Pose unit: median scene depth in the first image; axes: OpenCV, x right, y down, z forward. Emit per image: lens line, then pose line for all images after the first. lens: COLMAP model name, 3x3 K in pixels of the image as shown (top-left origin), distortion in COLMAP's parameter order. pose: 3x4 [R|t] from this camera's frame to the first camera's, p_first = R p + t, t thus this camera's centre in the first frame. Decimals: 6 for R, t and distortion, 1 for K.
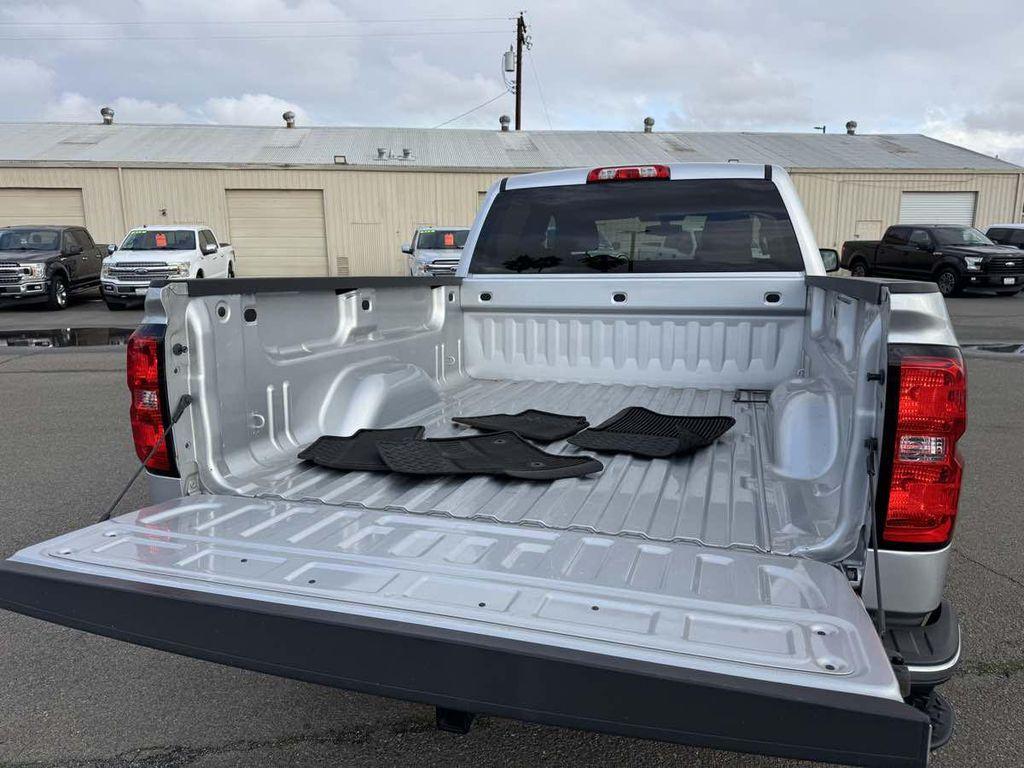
lens RADIAL K [[719.7, 0, 508.5], [0, 719.7, 391.5], [0, 0, 1]] dist [0.087059, -0.126623]
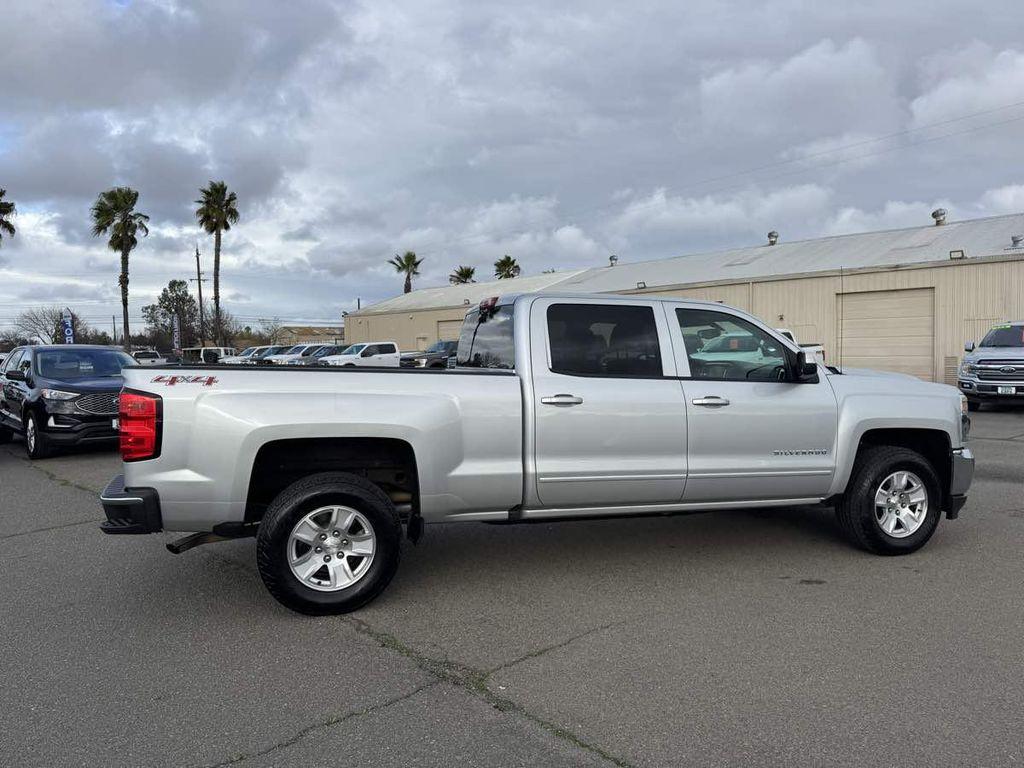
lens RADIAL K [[721.7, 0, 512.0], [0, 721.7, 384.0], [0, 0, 1]] dist [0.080882, -0.101750]
pose [[0.566946, 0.037224, -0.822913, 0.223005], [-0.154949, 0.985965, -0.062152, -0.007937], [0.809051, 0.162746, 0.564757, 0.034278]]
